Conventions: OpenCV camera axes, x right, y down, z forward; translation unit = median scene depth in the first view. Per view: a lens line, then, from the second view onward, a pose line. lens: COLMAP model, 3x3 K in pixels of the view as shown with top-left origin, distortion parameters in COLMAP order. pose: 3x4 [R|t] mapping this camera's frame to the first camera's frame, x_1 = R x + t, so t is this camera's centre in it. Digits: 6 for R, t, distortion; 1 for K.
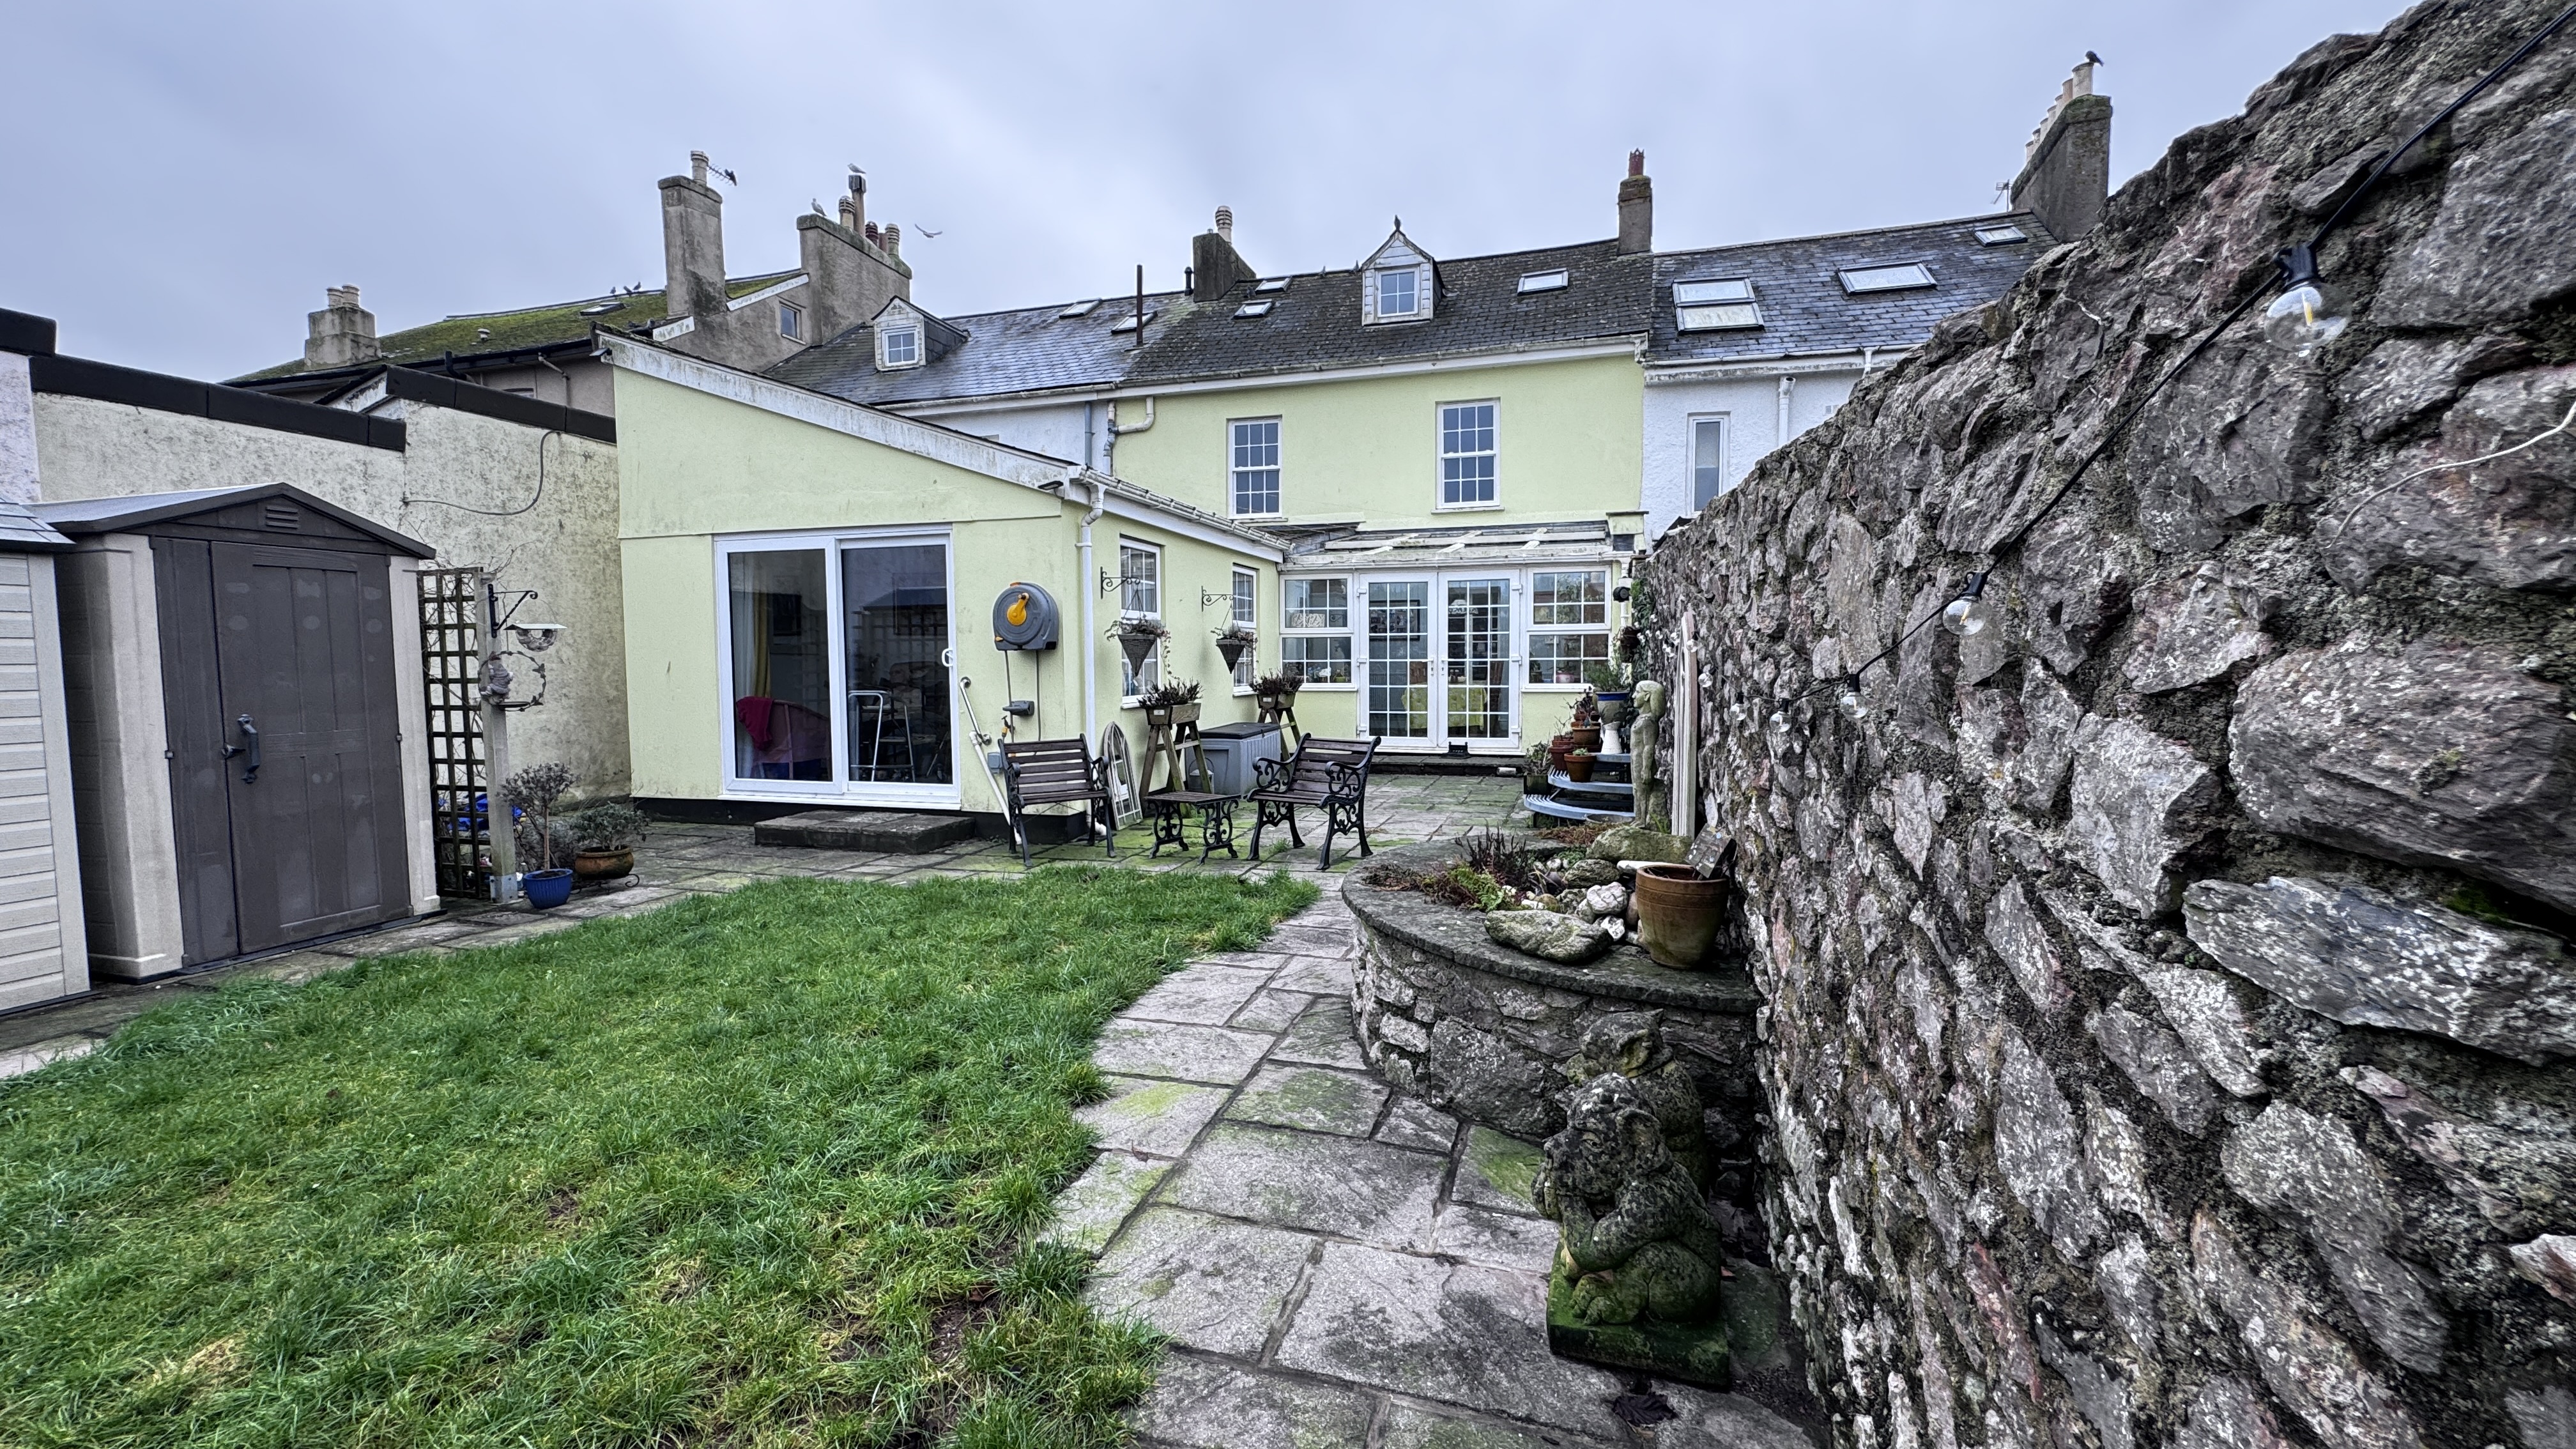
lens RADIAL K [[1027.5, 0, 1288.0], [0, 1027.5, 724.5], [0, 0, 1]] dist [-0.002797, 0.000350]
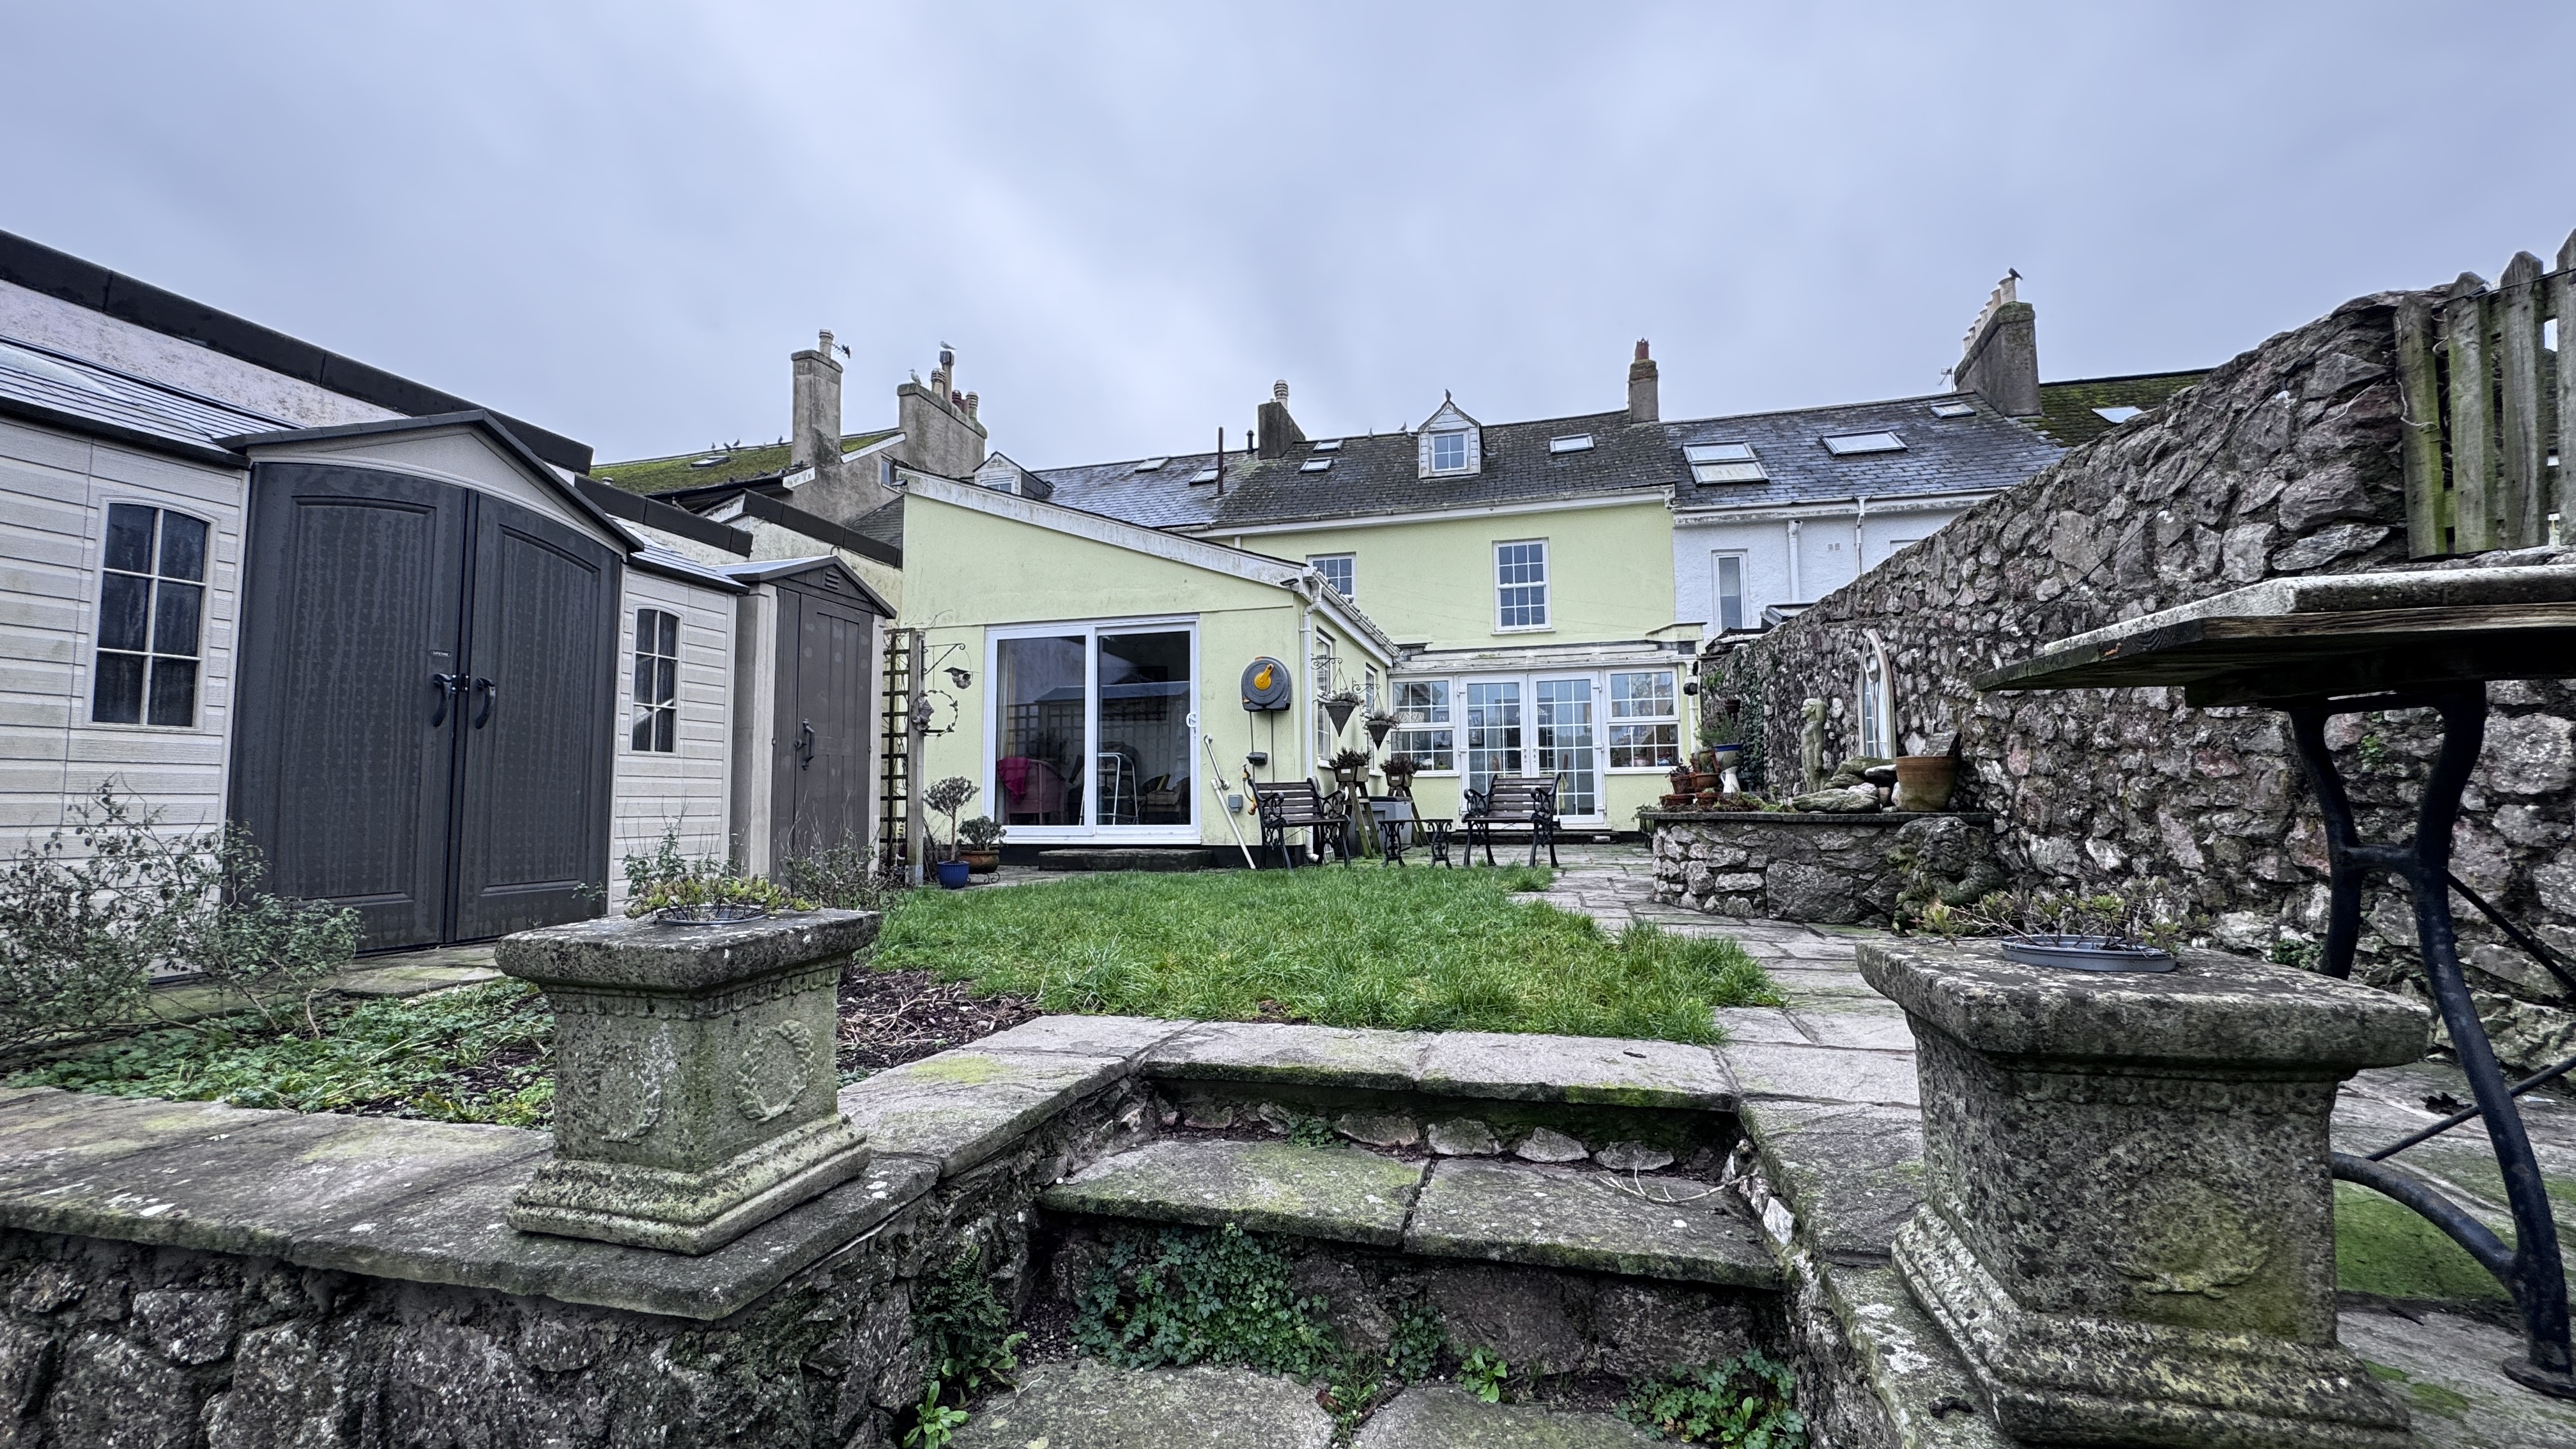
lens RADIAL K [[1027.5, 0, 1288.0], [0, 1027.5, 724.5], [0, 0, 1]] dist [-0.002797, 0.000350]
pose [[0.999469, 0.000308, 0.032579, -0.125468], [0.004437, 0.989349, -0.145498, 0.059057], [-0.032277, 0.145565, 0.988822, -0.109477]]
